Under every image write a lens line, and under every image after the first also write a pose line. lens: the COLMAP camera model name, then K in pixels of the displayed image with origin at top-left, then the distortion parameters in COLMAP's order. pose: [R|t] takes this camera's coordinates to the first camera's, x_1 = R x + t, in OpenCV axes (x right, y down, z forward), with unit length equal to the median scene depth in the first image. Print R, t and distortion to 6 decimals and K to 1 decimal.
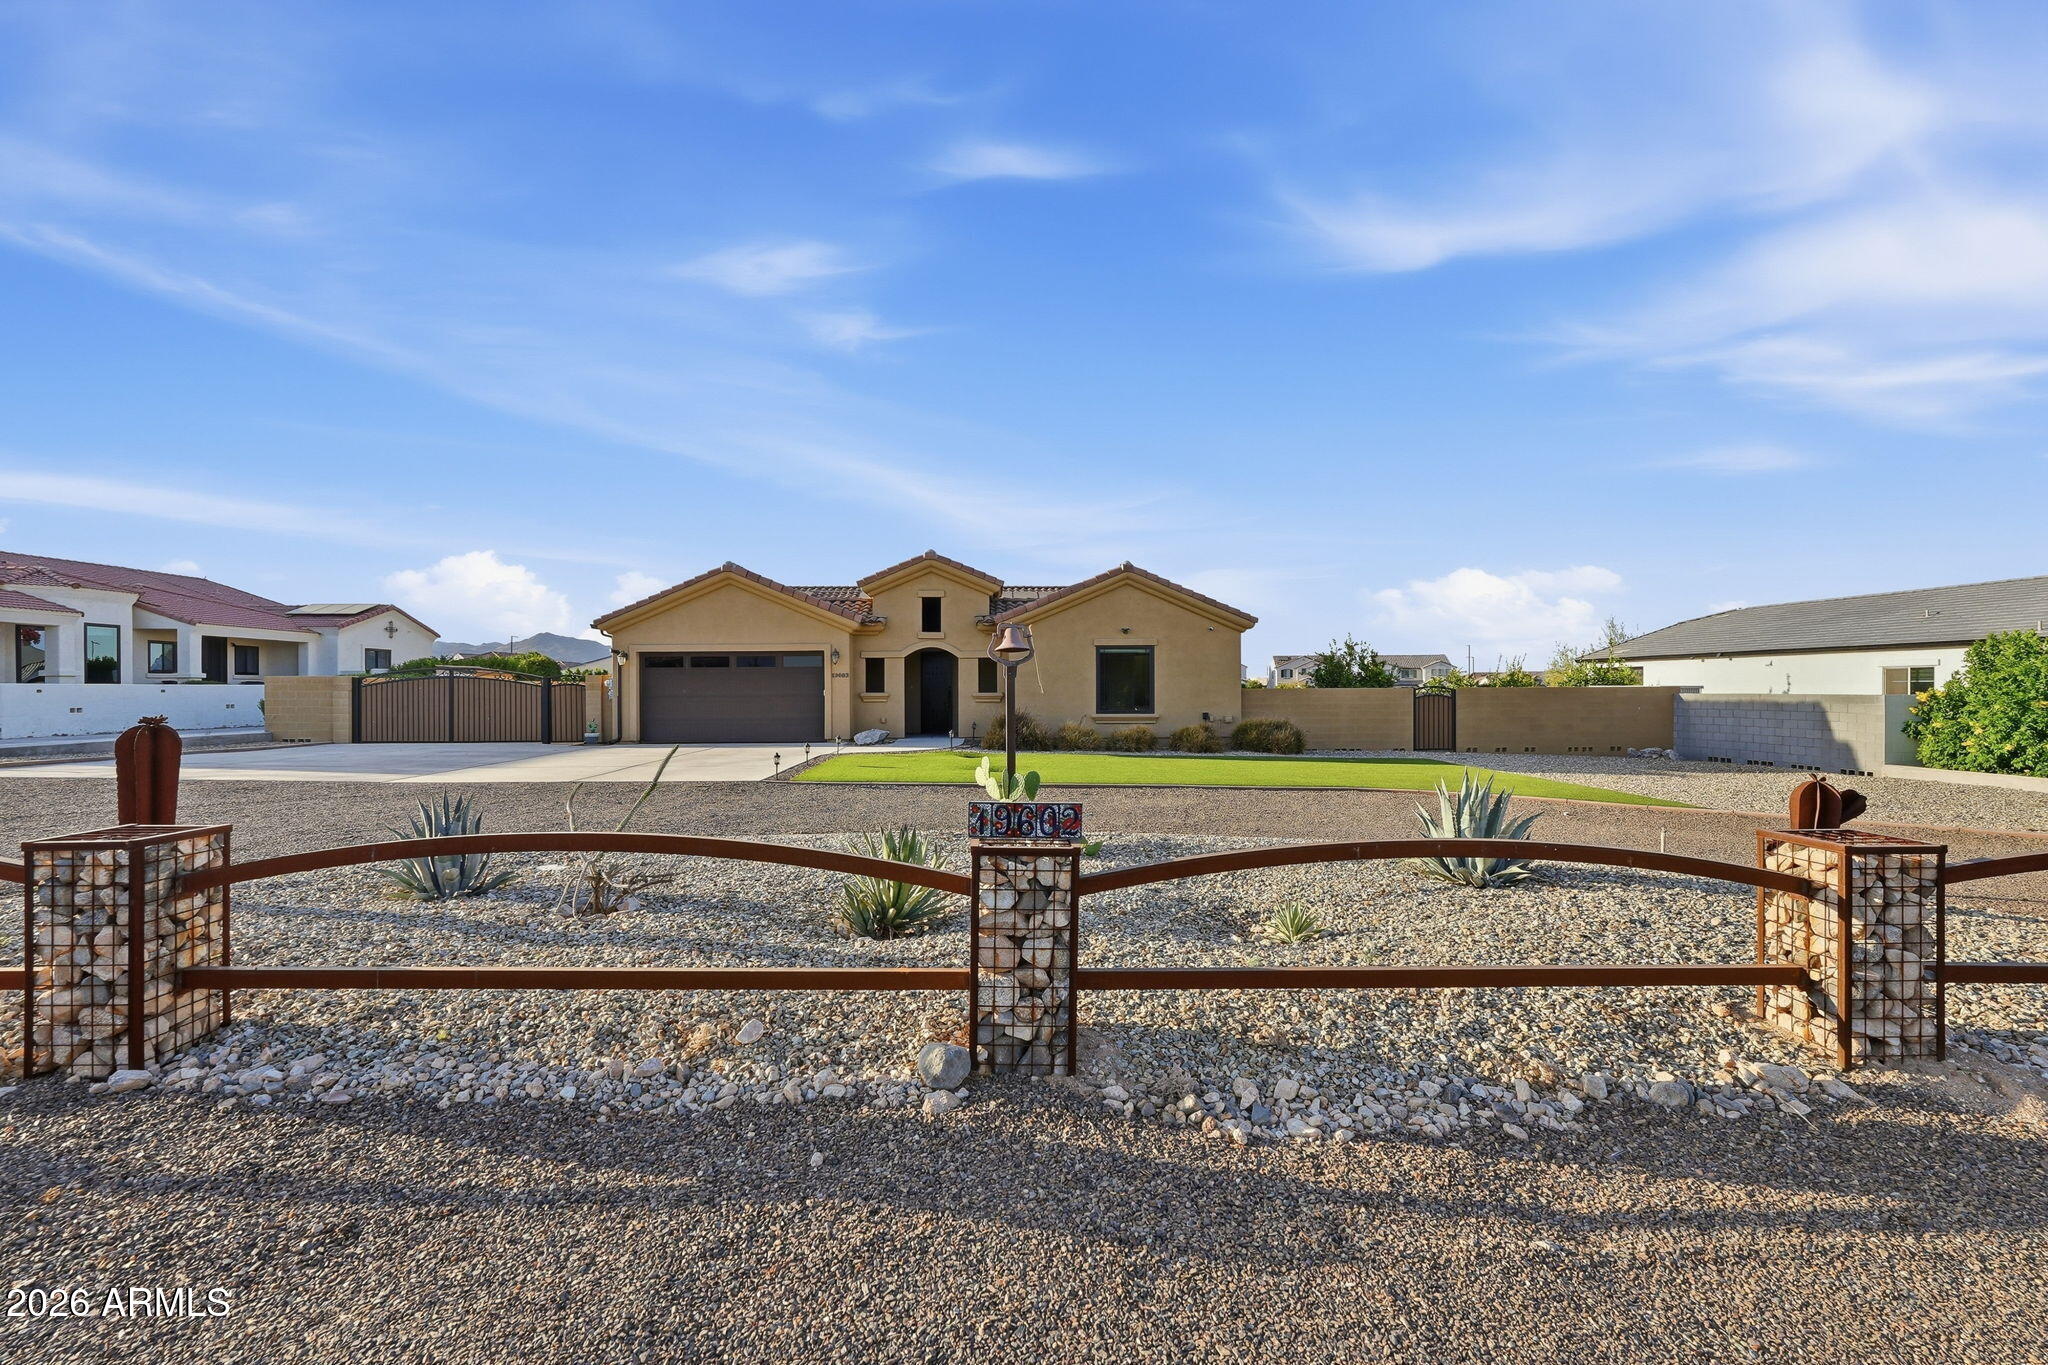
lens RADIAL K [[903.7, 0, 1017.8], [0, 903.7, 681.2], [0, 0, 1]] dist [-0.002282, 0.000181]
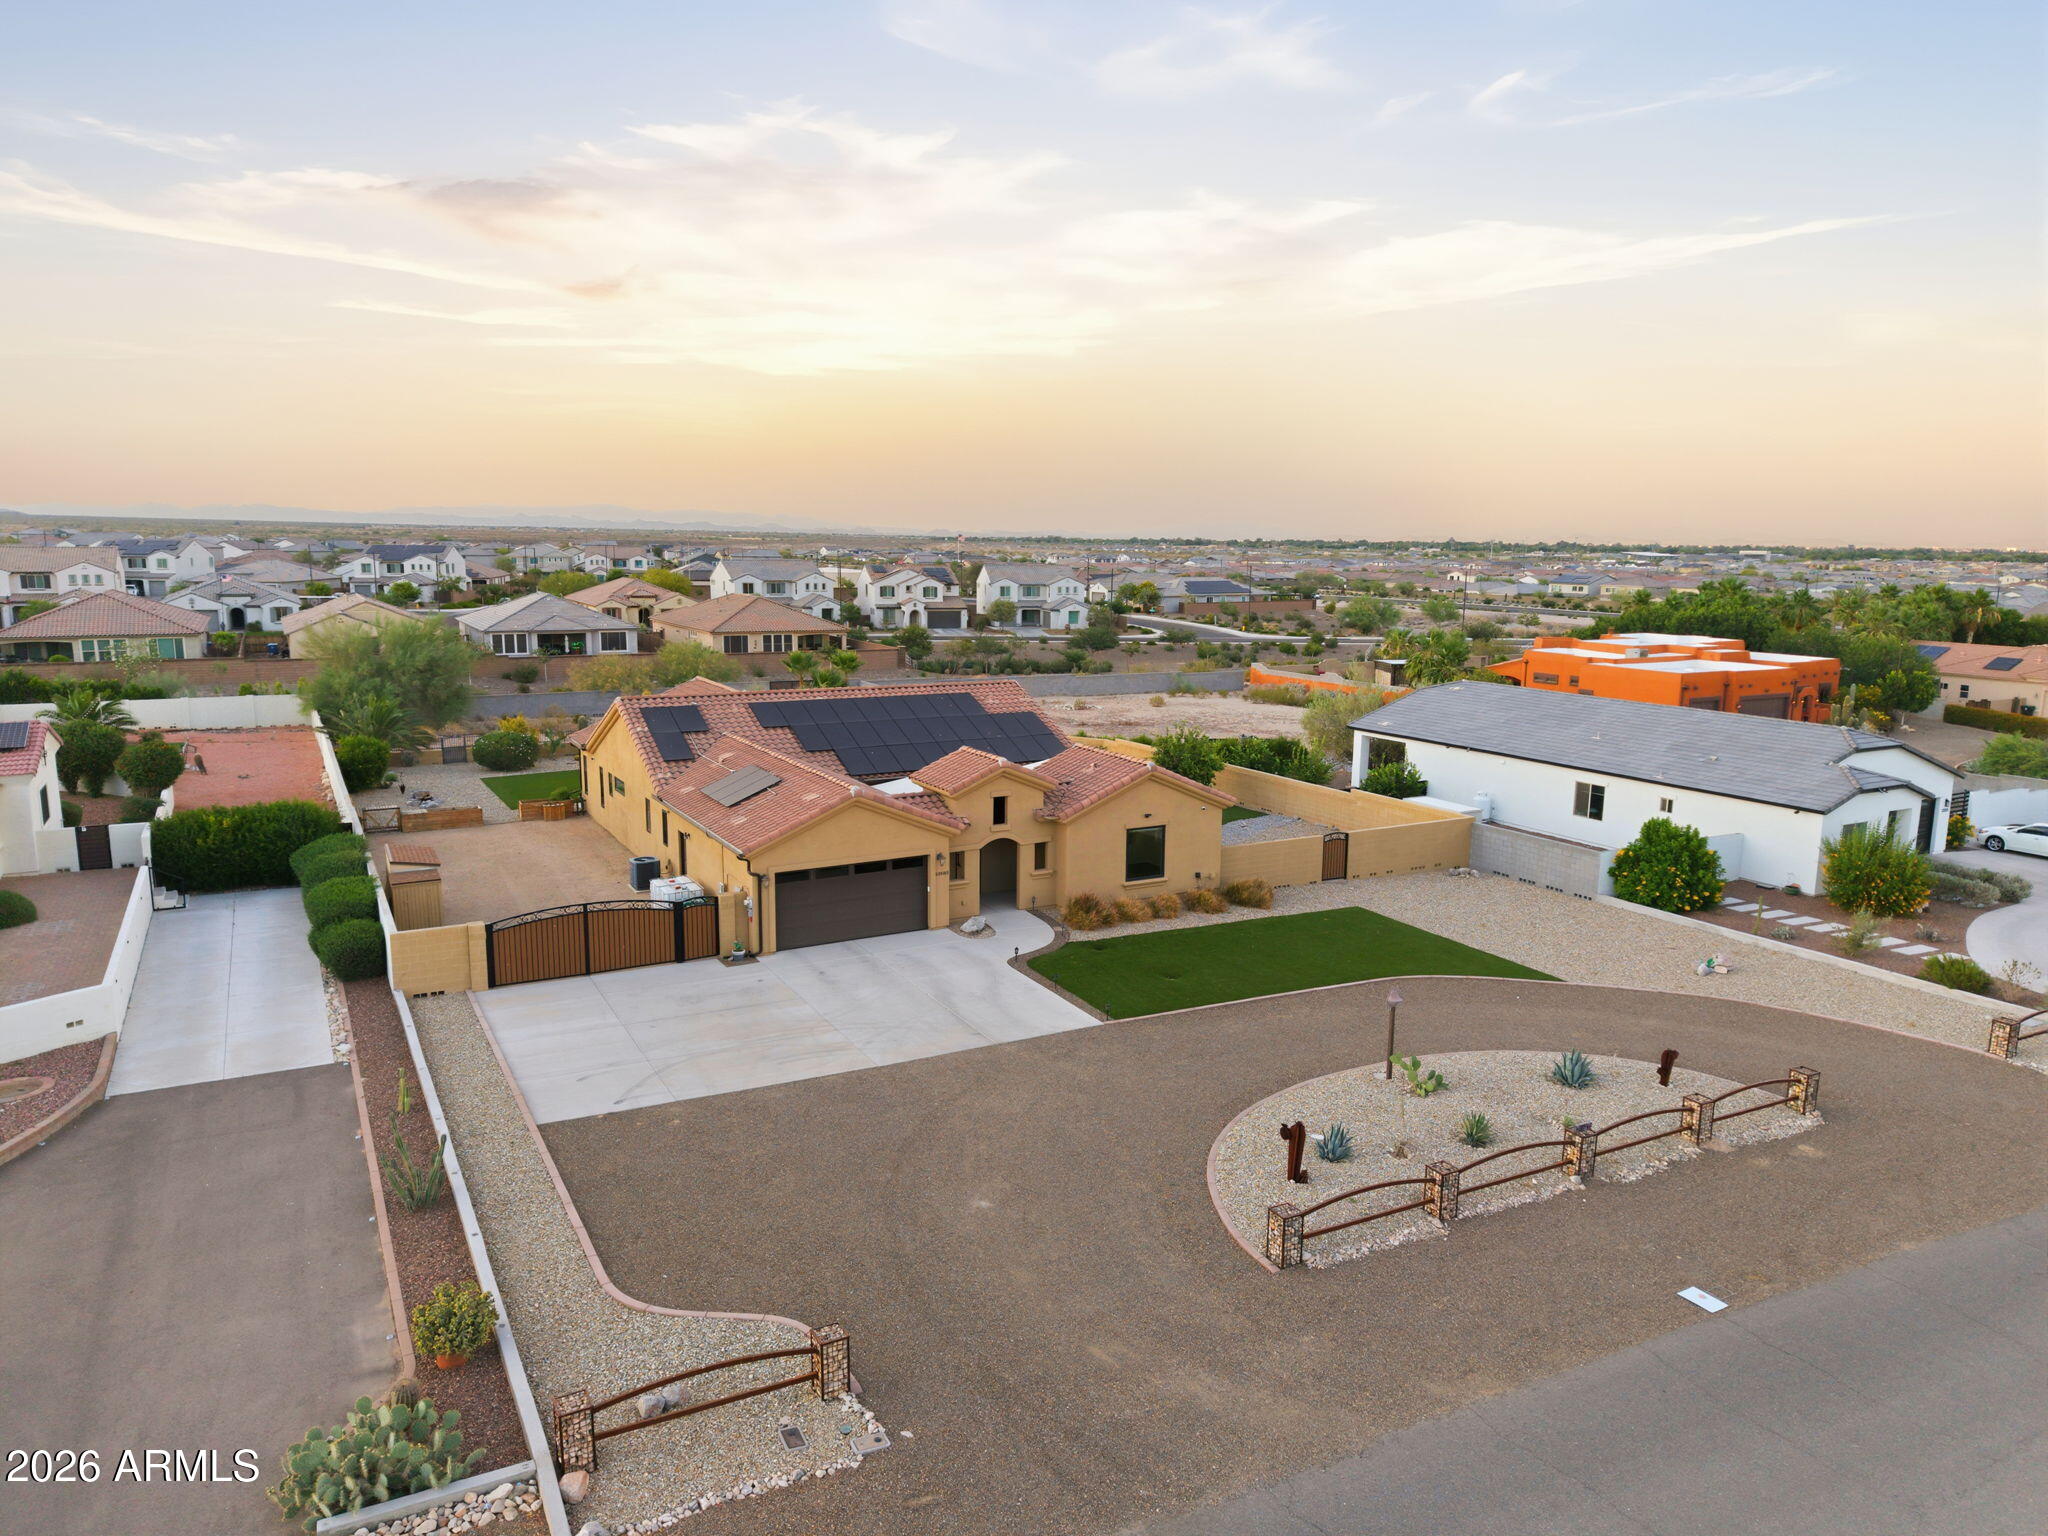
lens RADIAL K [[1361.3, 0, 1024.1], [0, 1361.3, 779.3], [0, 0, 1]] dist [0.055428, -0.070962]
pose [[0.892711, -0.066287, 0.445728, -0.862898], [-0.016488, 0.983655, 0.179308, -0.435671], [-0.450328, -0.167419, 0.877026, -0.554210]]
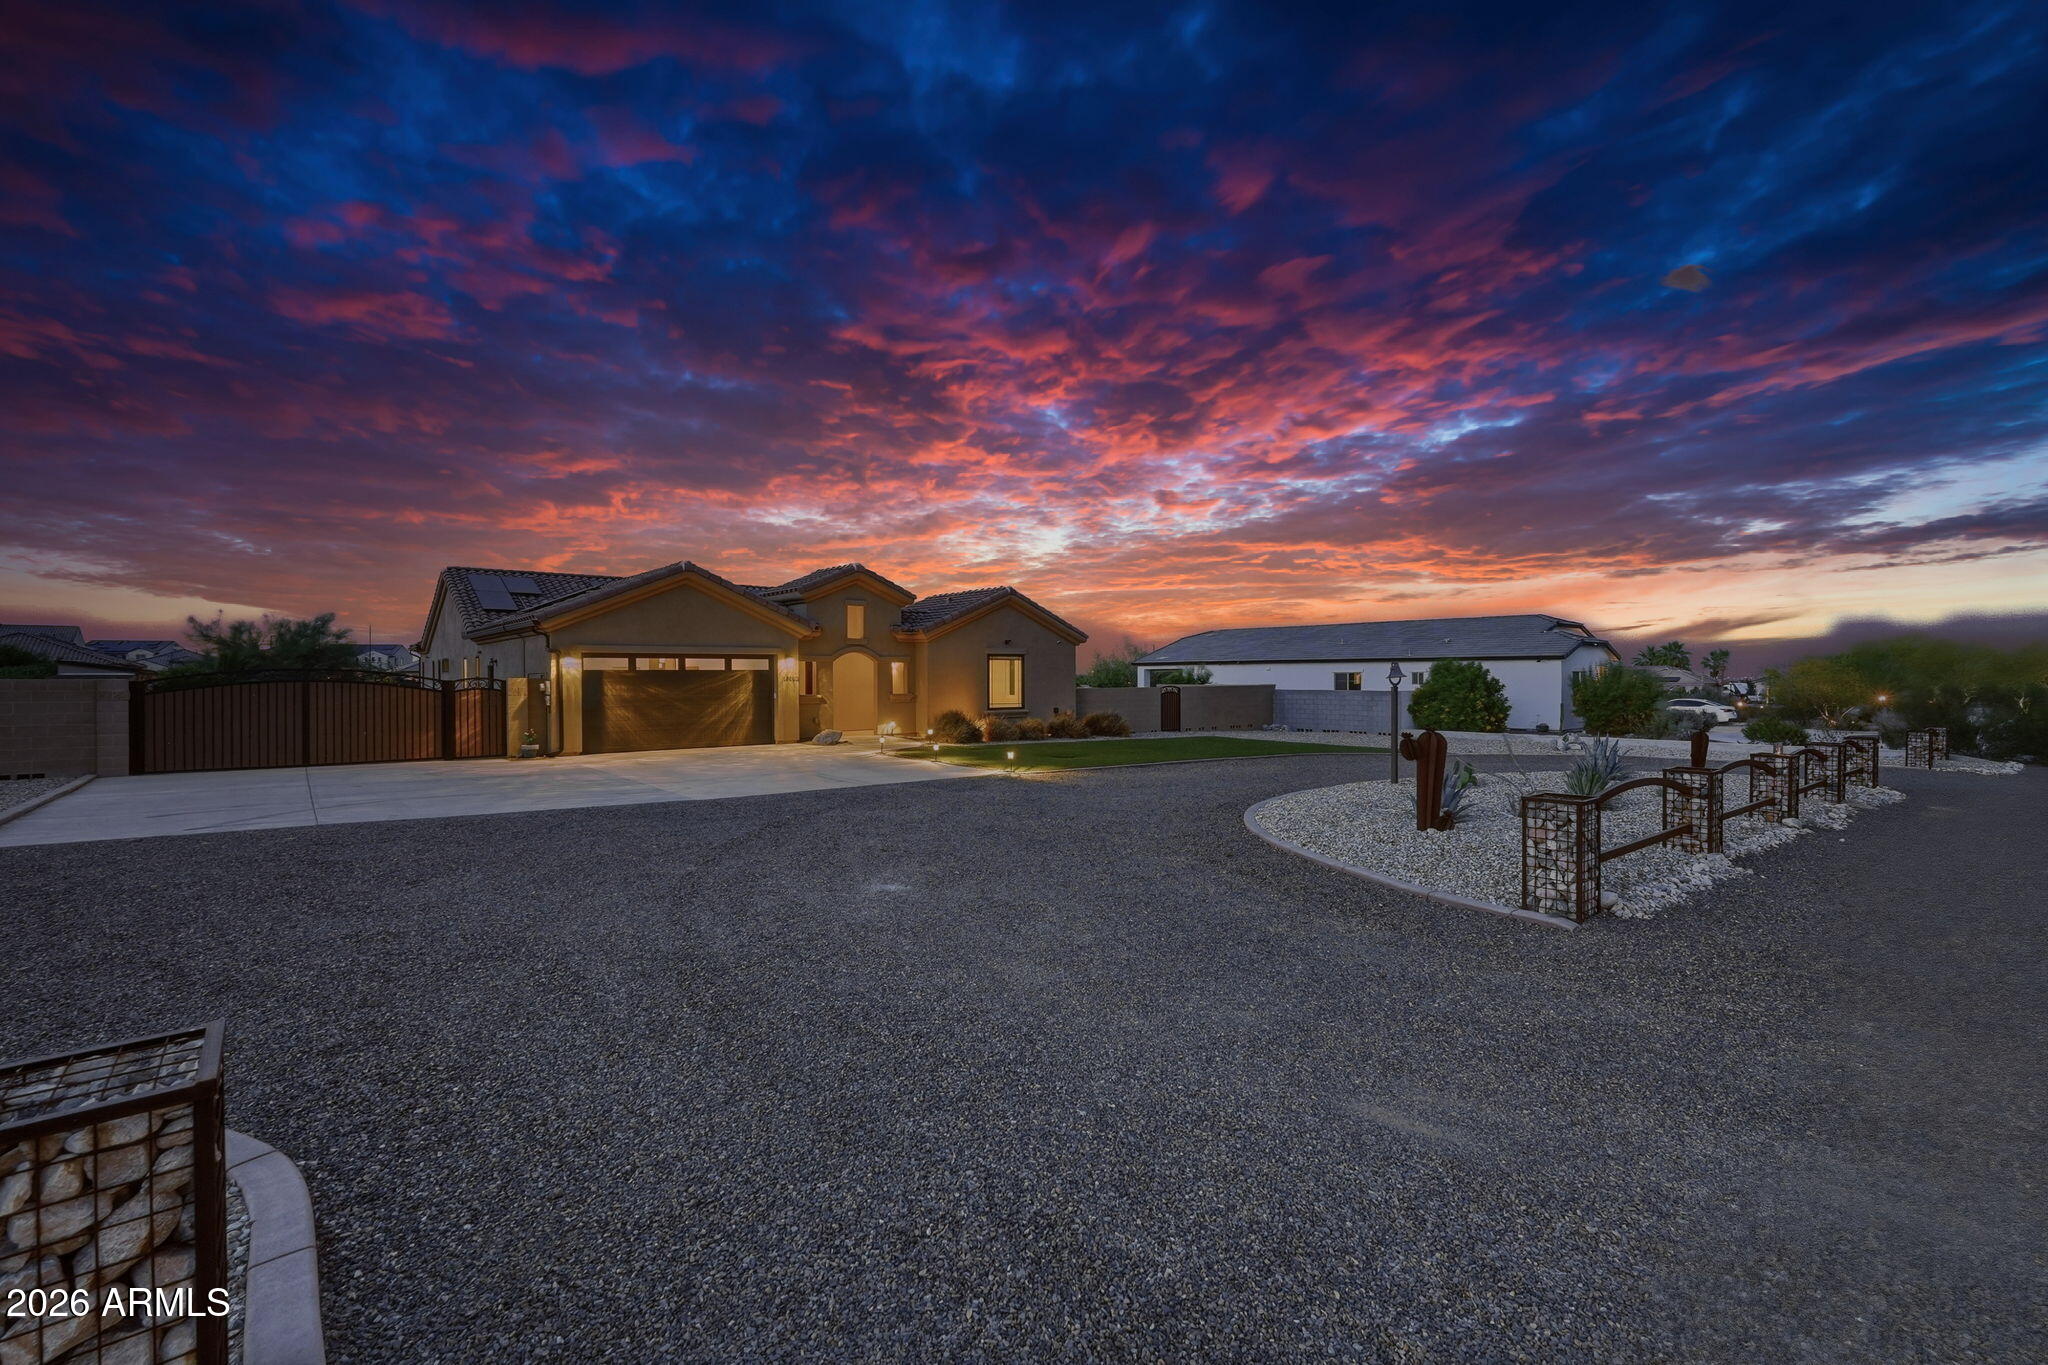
lens RADIAL K [[903.7, 0, 1017.8], [0, 903.7, 681.2], [0, 0, 1]] dist [-0.002282, 0.000181]
pose [[0.790681, -0.001957, 0.612225, -0.616182], [-0.004915, 0.999942, 0.009545, -0.014366], [-0.612209, -0.010556, 0.790626, 0.023966]]
